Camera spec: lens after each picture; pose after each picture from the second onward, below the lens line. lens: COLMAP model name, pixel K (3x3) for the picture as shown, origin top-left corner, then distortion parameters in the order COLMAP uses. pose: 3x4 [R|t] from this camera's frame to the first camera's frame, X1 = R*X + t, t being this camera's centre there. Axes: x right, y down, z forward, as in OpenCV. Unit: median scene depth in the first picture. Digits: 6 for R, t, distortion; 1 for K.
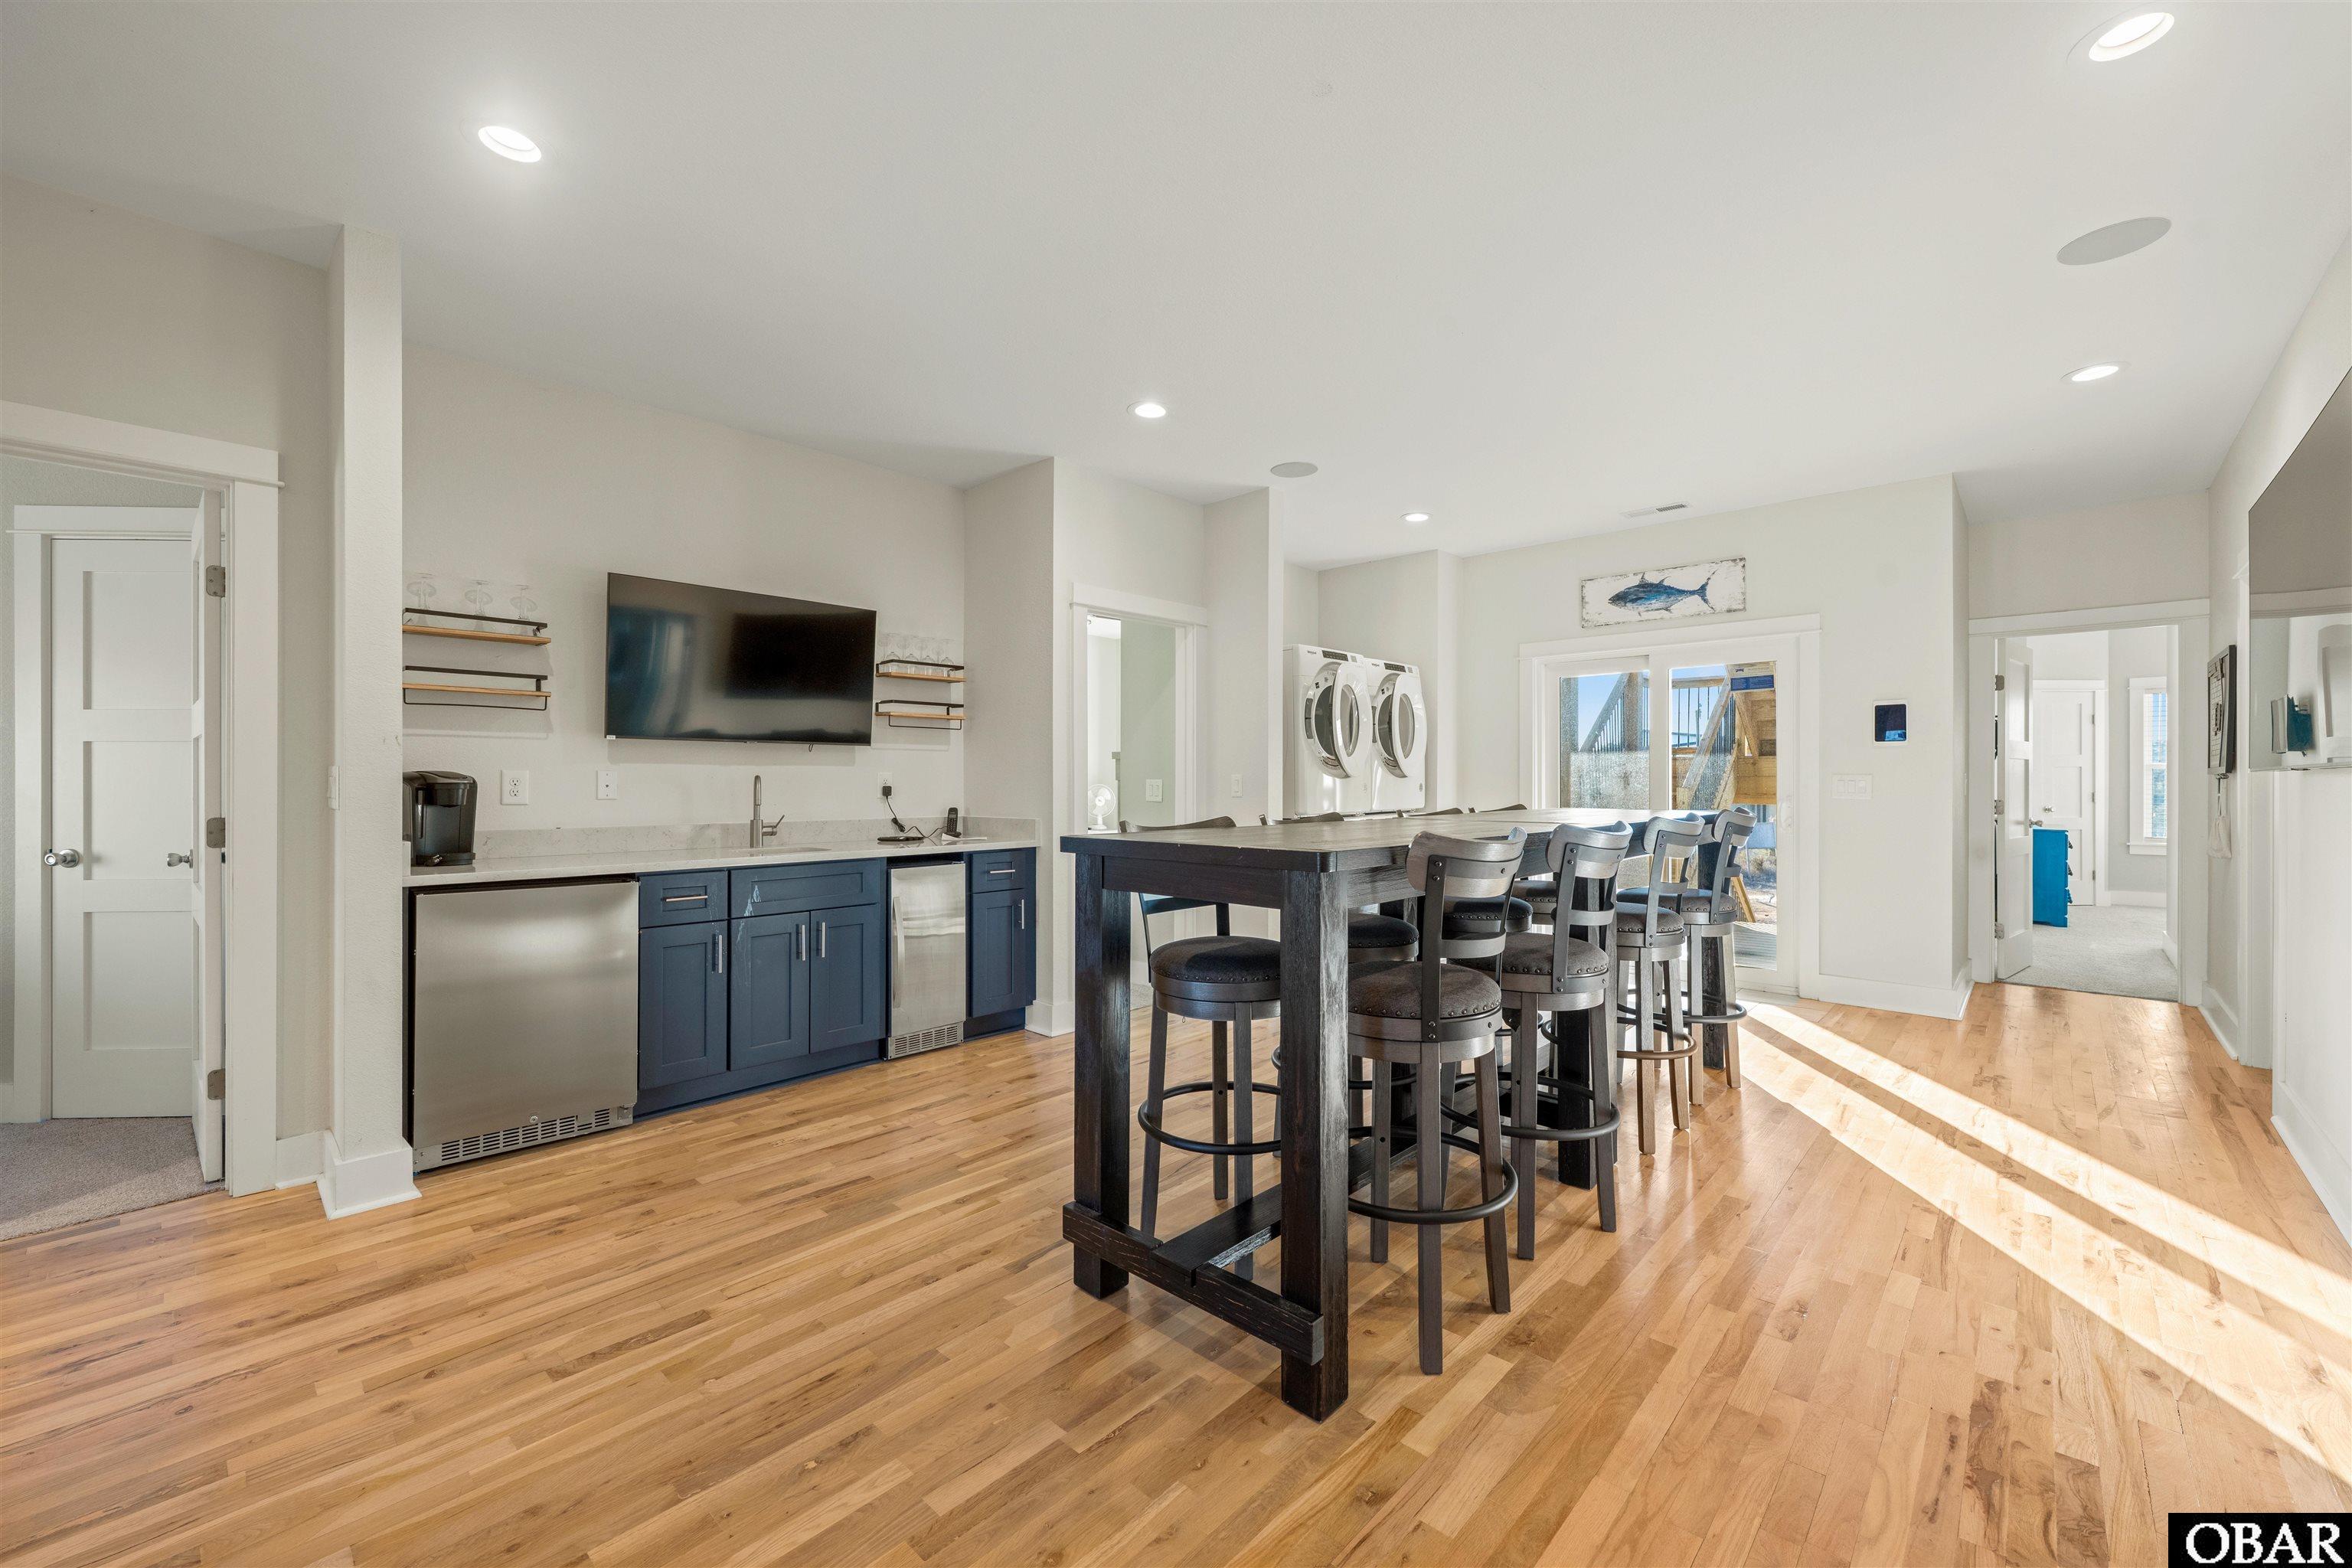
lens RADIAL K [[938.9, 0, 1180.6], [0, 938.9, 775.6], [0, 0, 1]] dist [-0.000224, -0.000205]
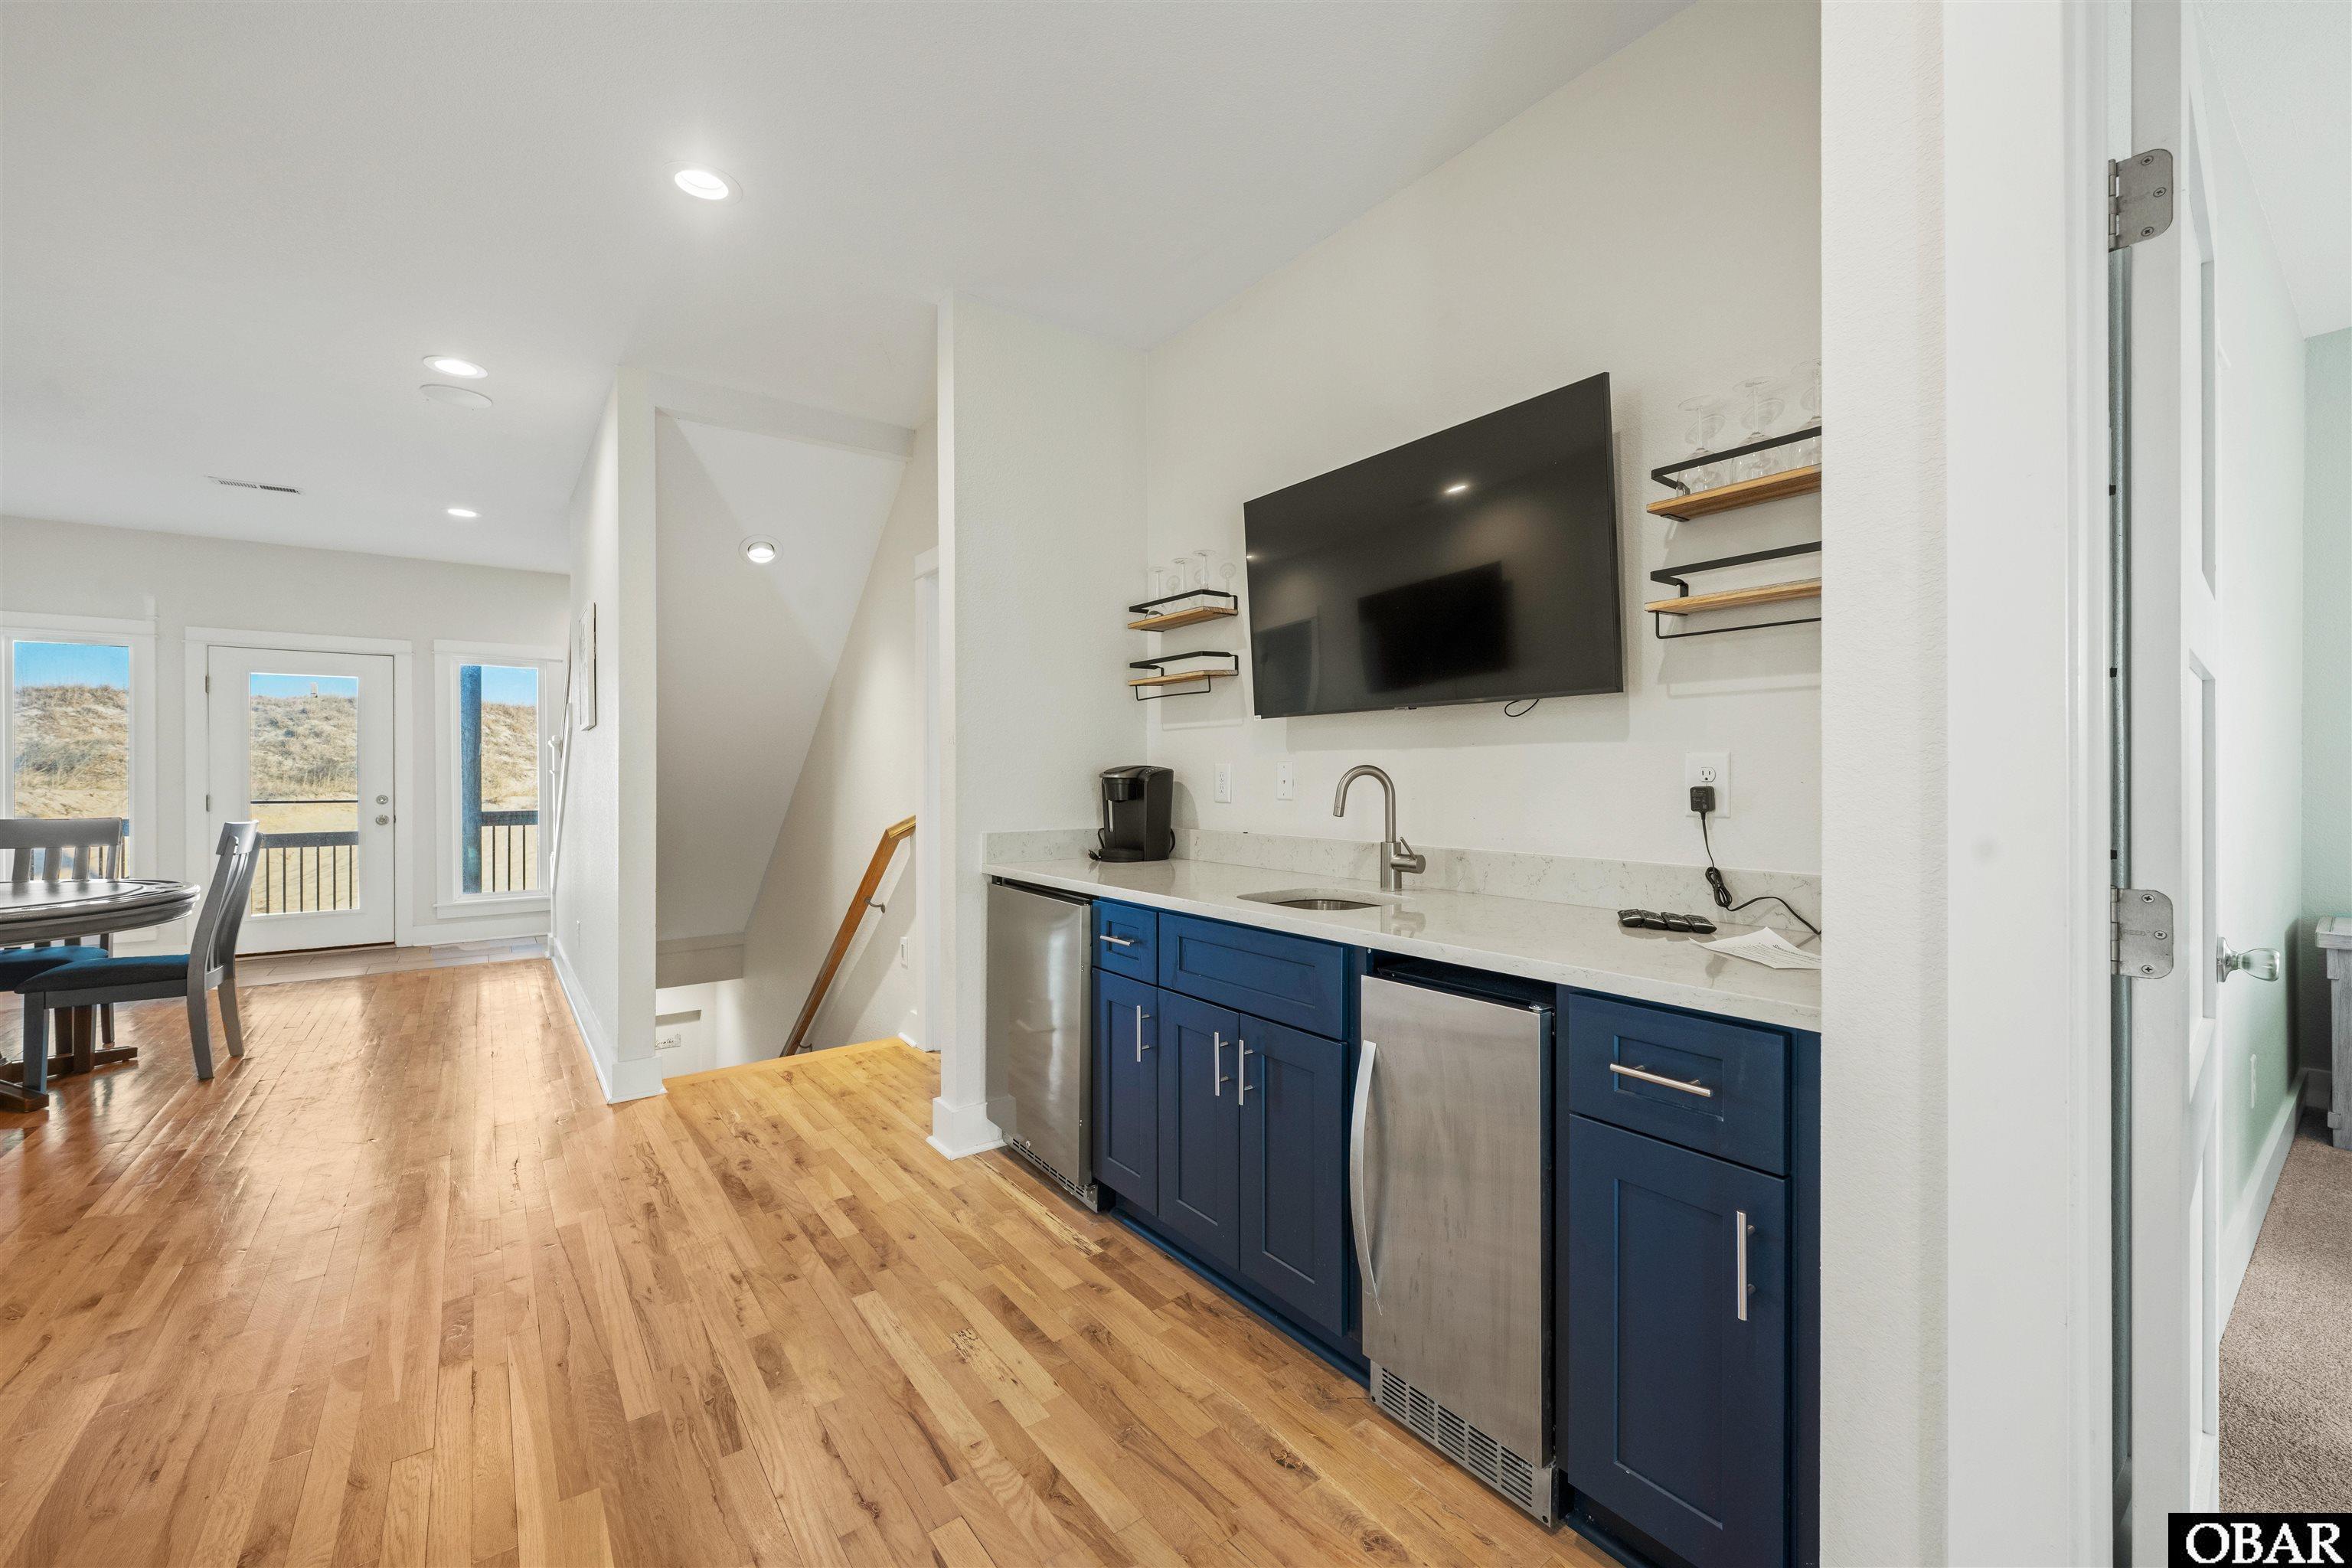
lens RADIAL K [[938.9, 0, 1180.6], [0, 938.9, 775.6], [0, 0, 1]] dist [-0.000224, -0.000205]
pose [[-0.171674, -0.003891, -0.985146, 0.166509], [0.002648, 0.999987, -0.004411, 0.010184], [0.985150, -0.003366, -0.171662, 1.159070]]
